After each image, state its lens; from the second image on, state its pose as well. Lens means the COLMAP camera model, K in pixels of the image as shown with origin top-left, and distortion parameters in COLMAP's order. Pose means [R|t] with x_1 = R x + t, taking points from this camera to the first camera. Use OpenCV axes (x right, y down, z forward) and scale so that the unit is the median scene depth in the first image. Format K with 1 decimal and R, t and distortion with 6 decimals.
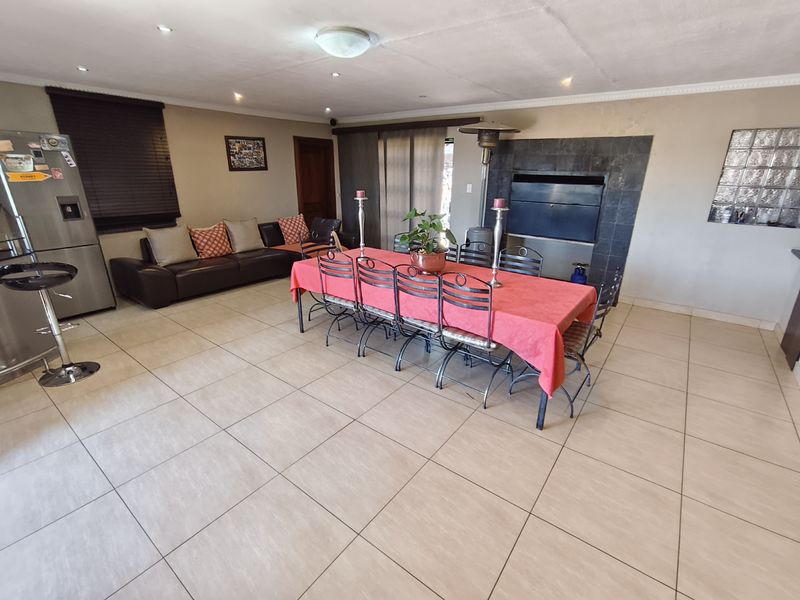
lens RADIAL K [[370.9, 0, 402.3], [0, 370.9, 302.0], [0, 0, 1]] dist [0.002612, 0.000491]
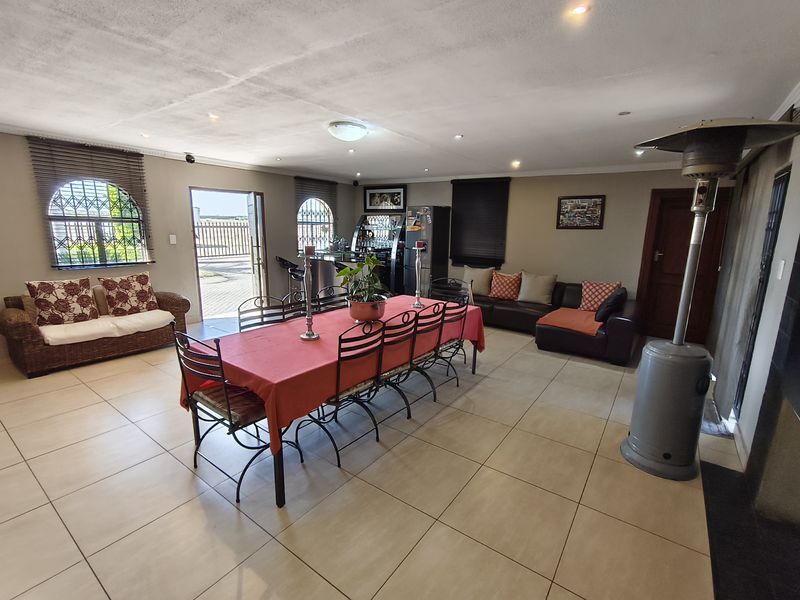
lens RADIAL K [[370.9, 0, 401.9], [0, 370.9, 299.7], [0, 0, 1]] dist [0.002612, 0.000491]
pose [[0.022530, 0.184858, -0.982507, 0.590476], [-0.364727, 0.916543, 0.164083, -0.183950], [0.930842, 0.354650, 0.088073, 0.575775]]
